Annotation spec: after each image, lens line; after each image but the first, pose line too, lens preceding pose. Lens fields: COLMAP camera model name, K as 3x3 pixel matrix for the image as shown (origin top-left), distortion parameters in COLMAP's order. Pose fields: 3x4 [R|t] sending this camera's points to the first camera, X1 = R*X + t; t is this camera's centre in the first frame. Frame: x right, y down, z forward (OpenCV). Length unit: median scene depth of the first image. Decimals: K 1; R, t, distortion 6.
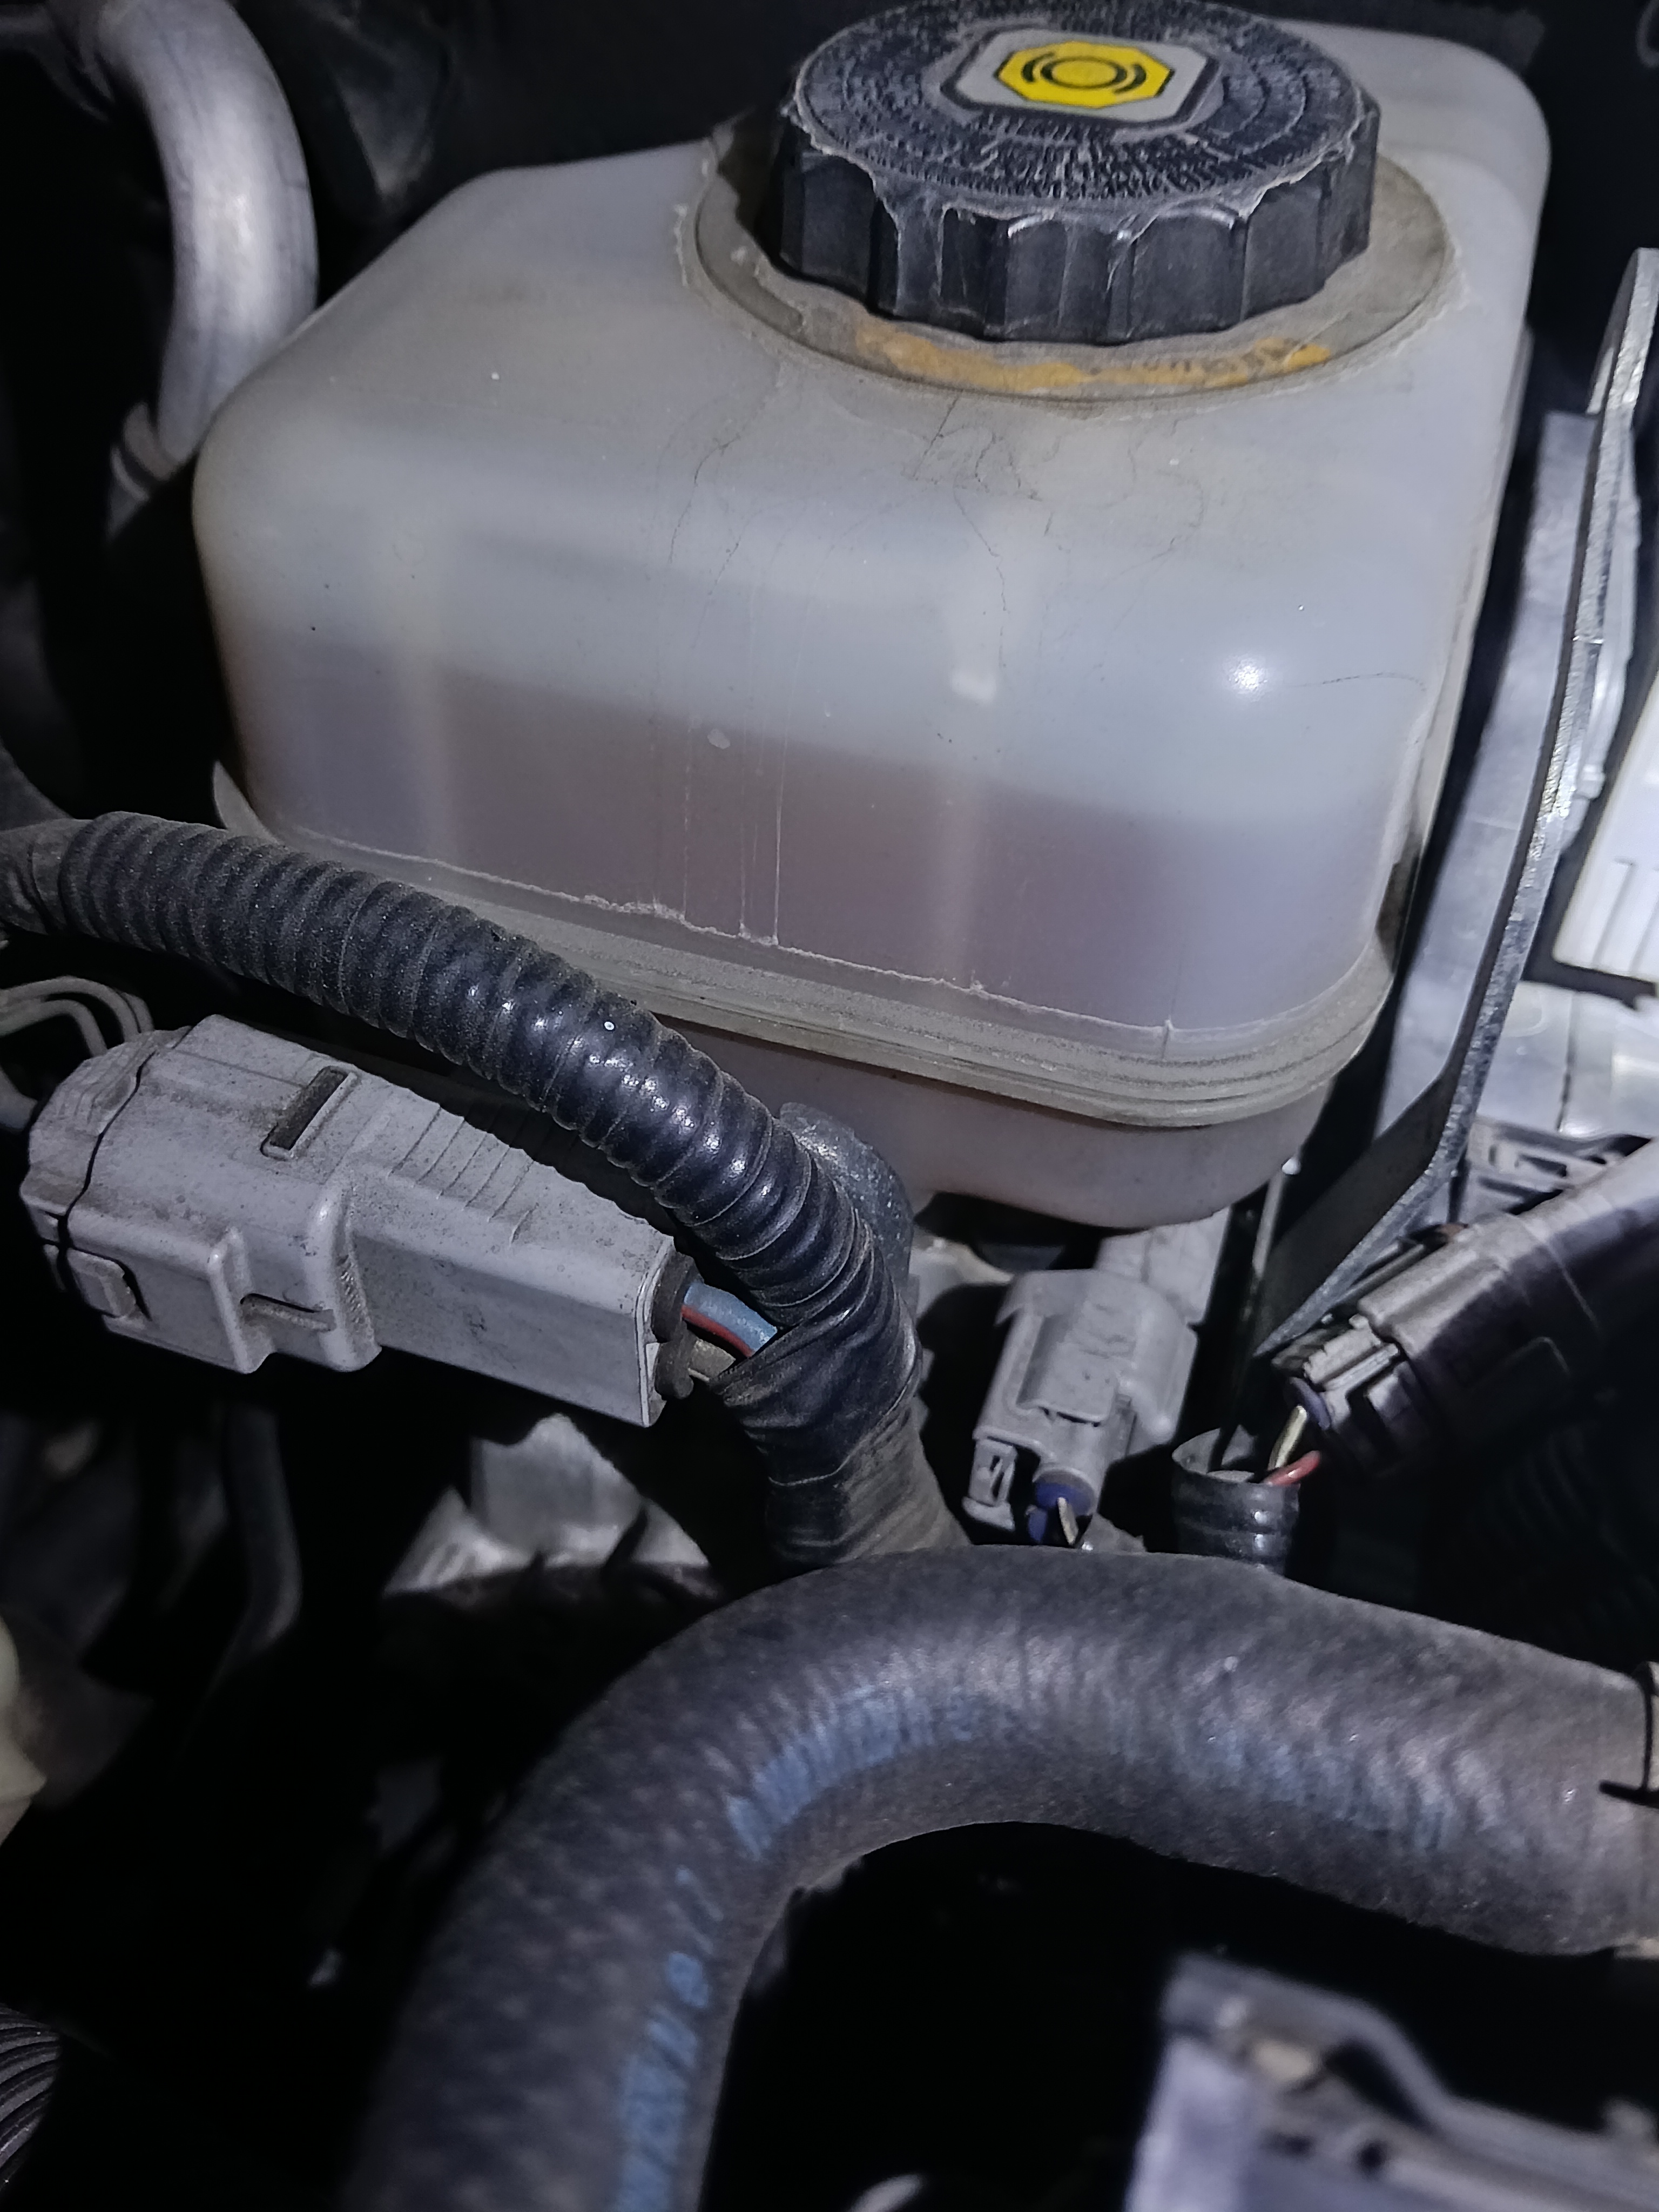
lens RADIAL K [[1859.5, 0, 826.9], [0, 1859.5, 1097.4], [0, 0, 1]] dist [0.070695, -0.226699]
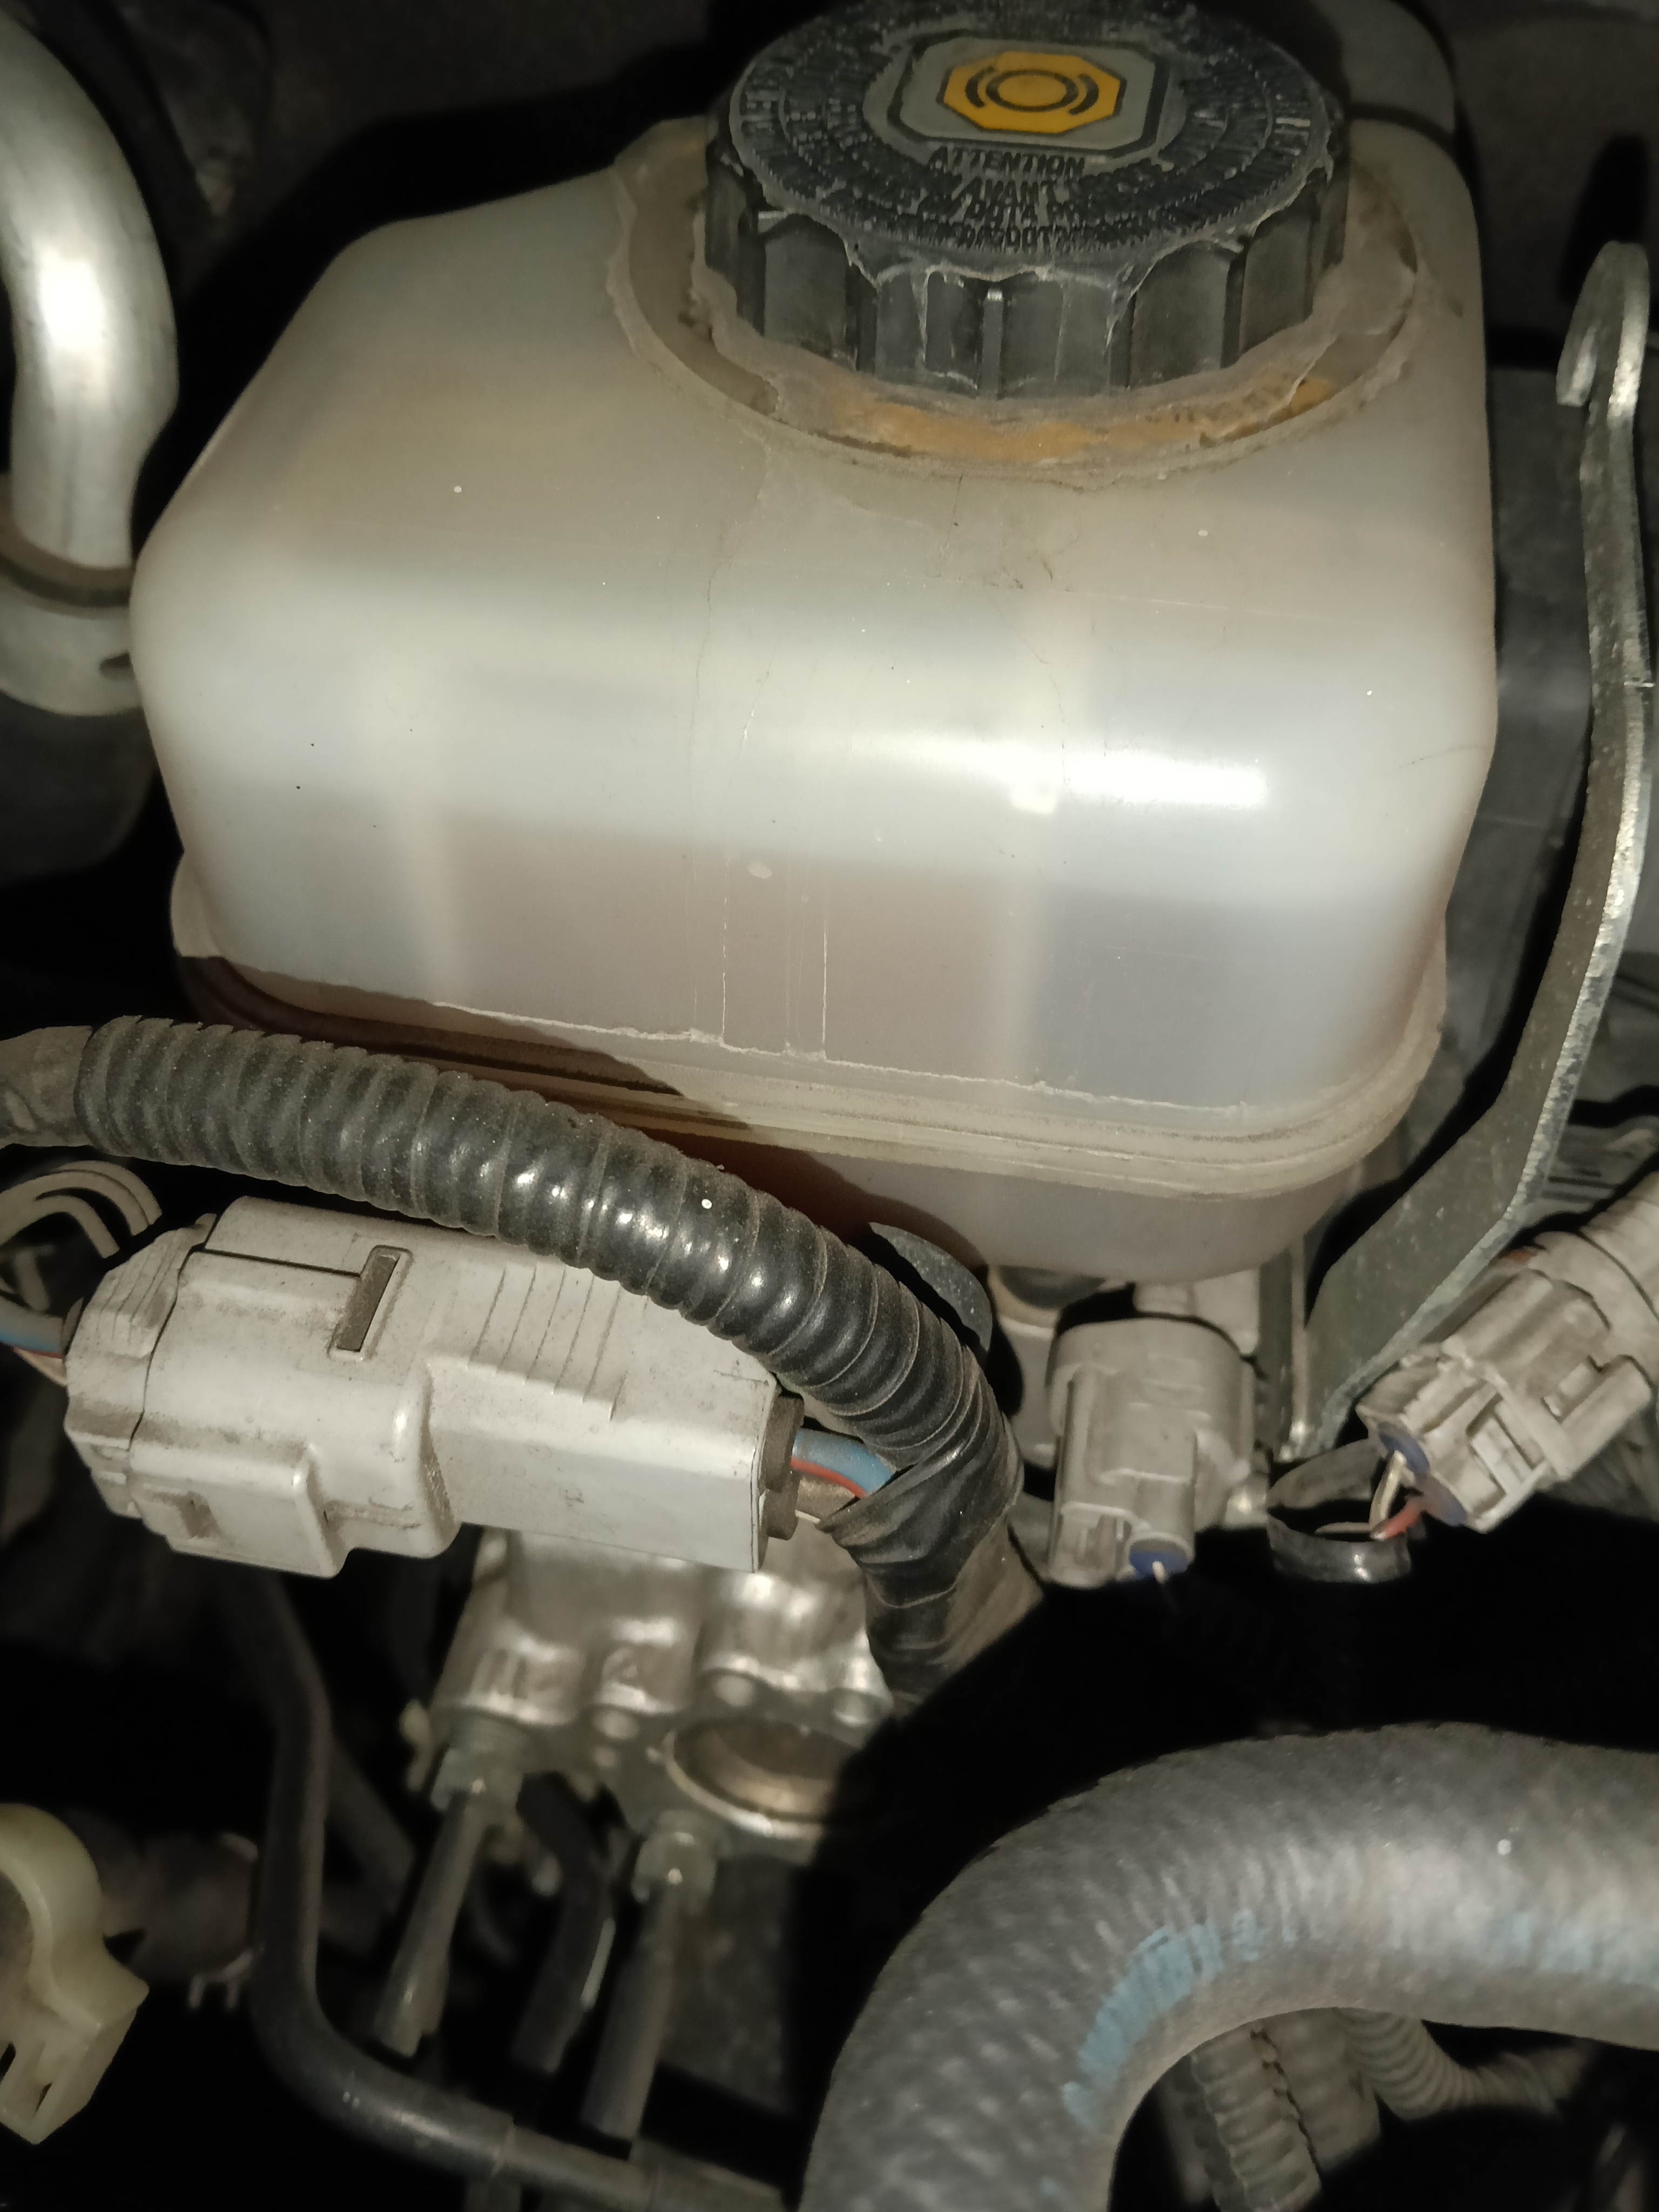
lens RADIAL K [[1889.5, 0, 831.1], [0, 1889.5, 1106.8], [0, 0, 1]] dist [0.071509, -0.245878]
pose [[0.988502, -0.122041, 0.089278, -0.118619], [0.115531, 0.990484, 0.074789, -0.135061], [-0.097555, -0.063615, 0.993195, 0.030851]]
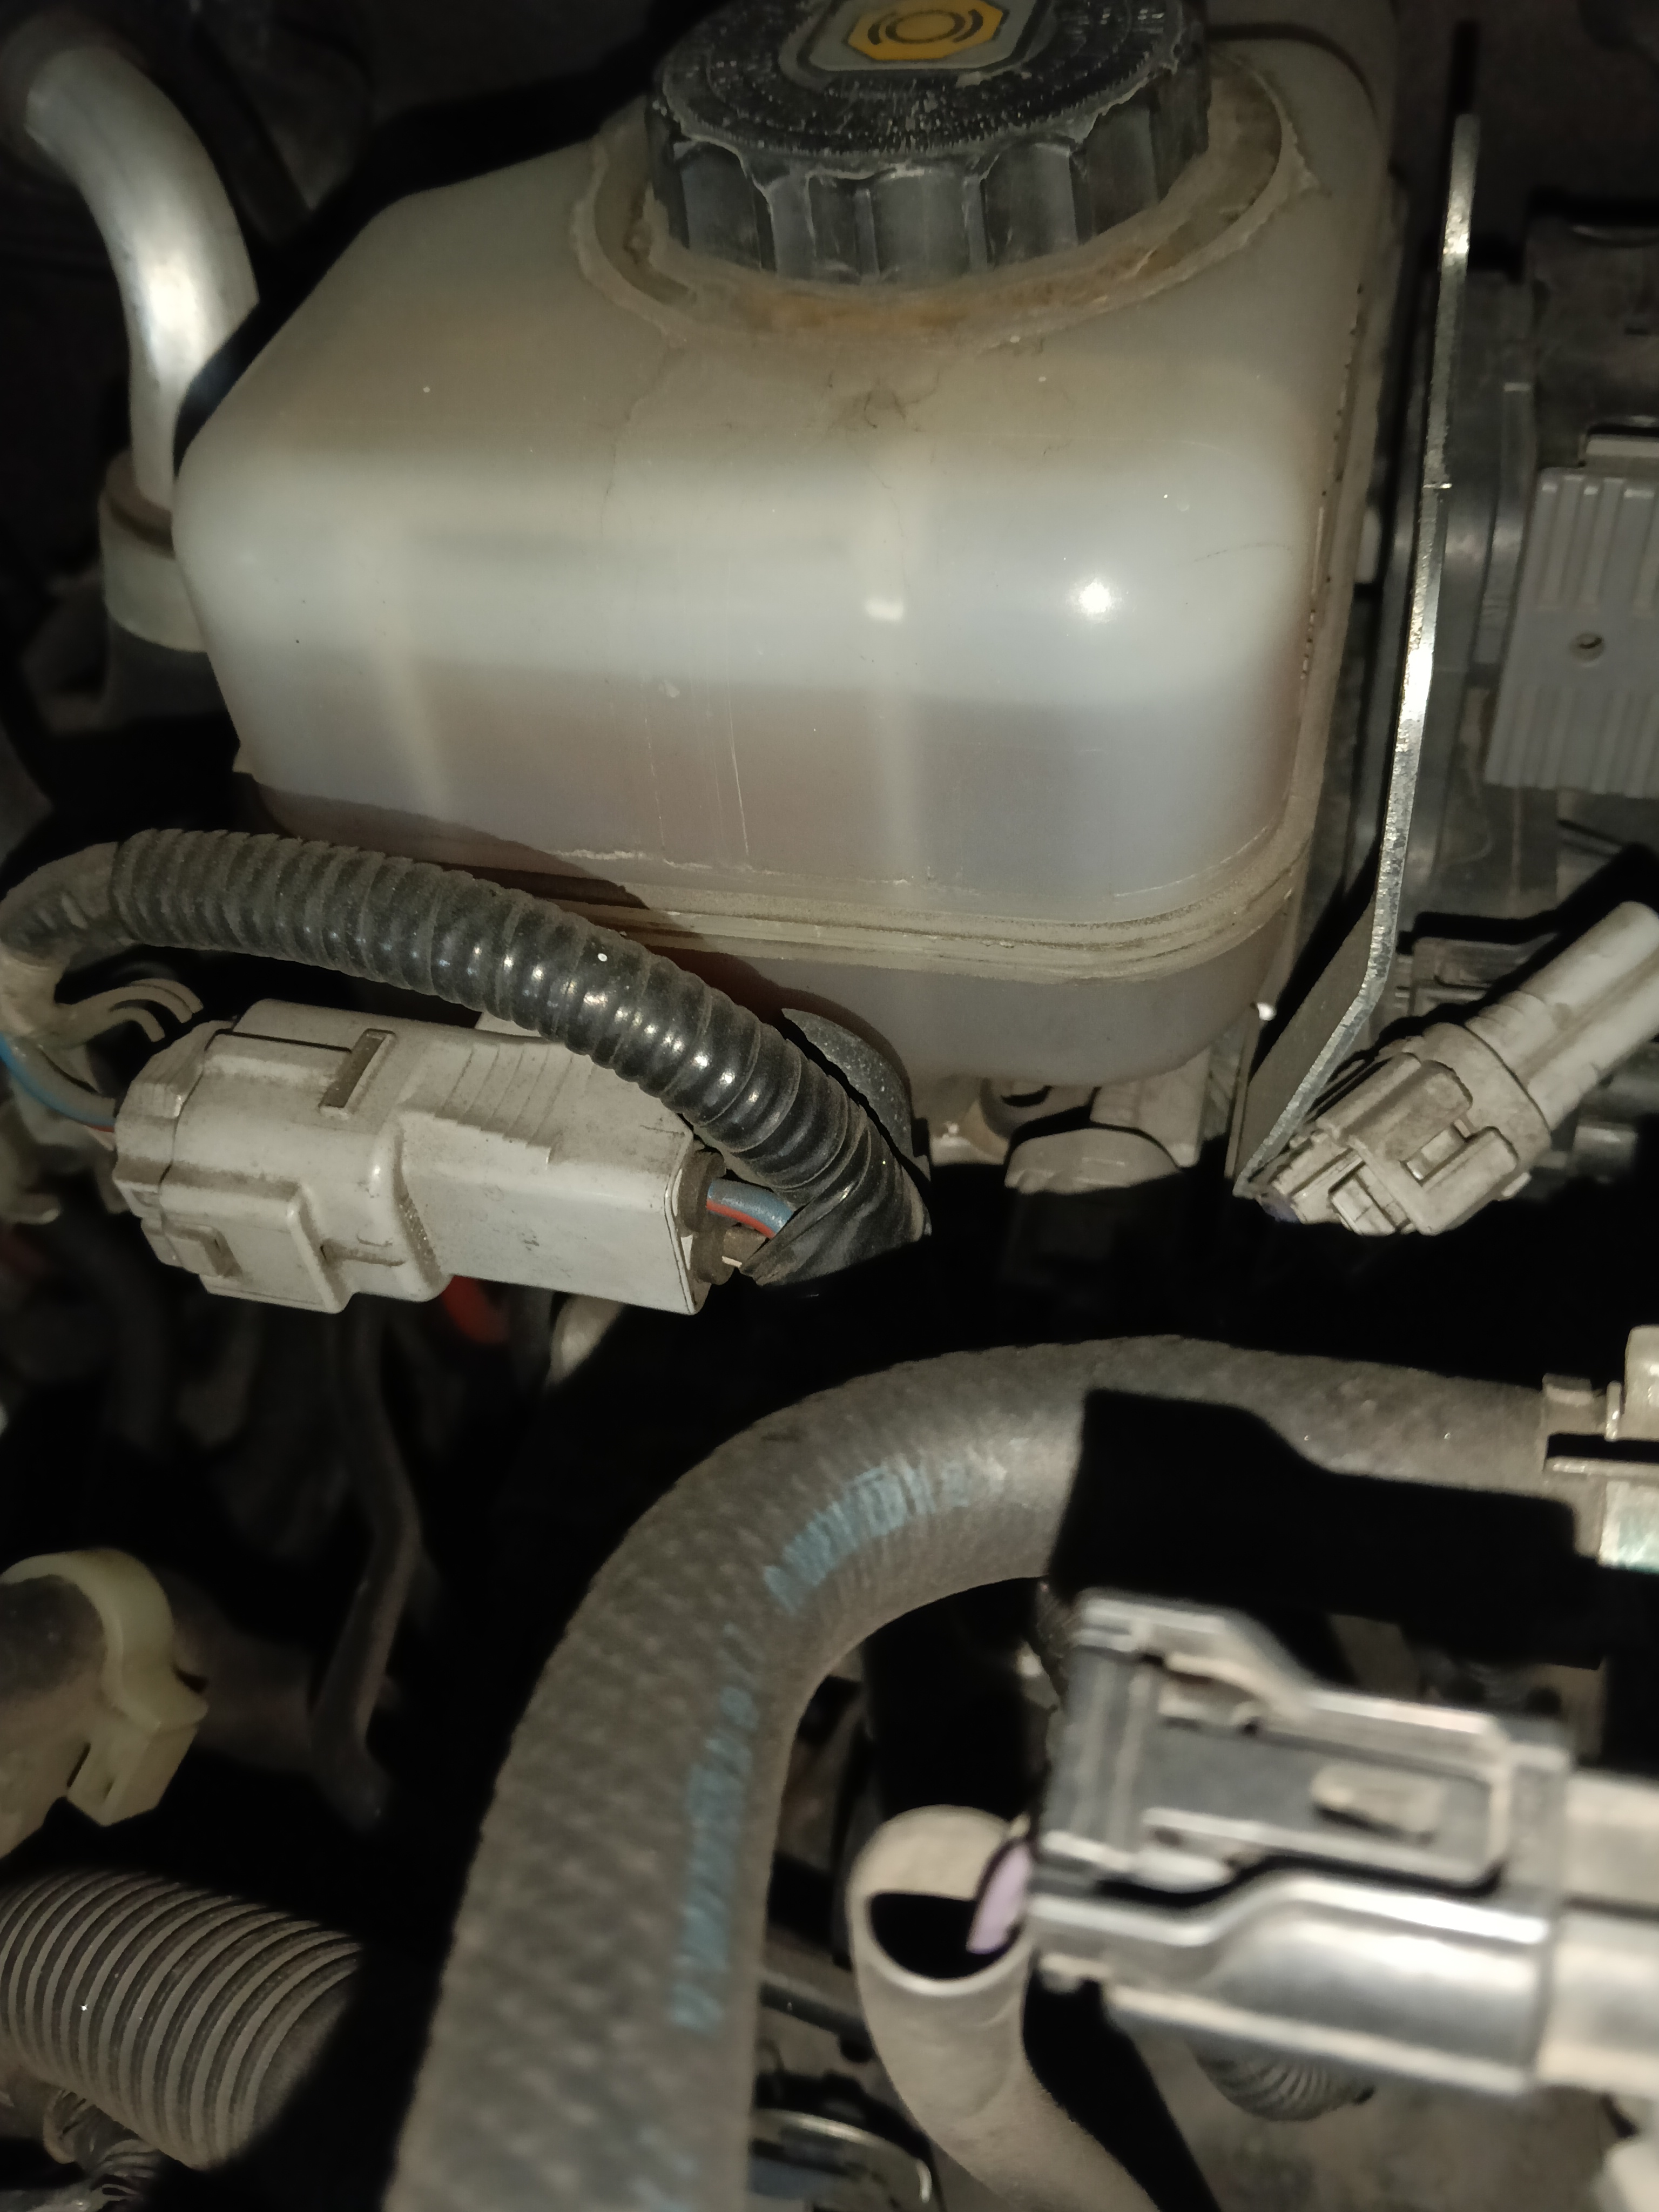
lens RADIAL K [[1855.8, 0, 827.2], [0, 1855.8, 1102.3], [0, 0, 1]] dist [0.088810, -0.260585]
pose [[0.990409, -0.132646, -0.038664, 0.043886], [0.133855, 0.990530, 0.030548, 0.028466], [0.034245, -0.035430, 0.998785, -0.108849]]
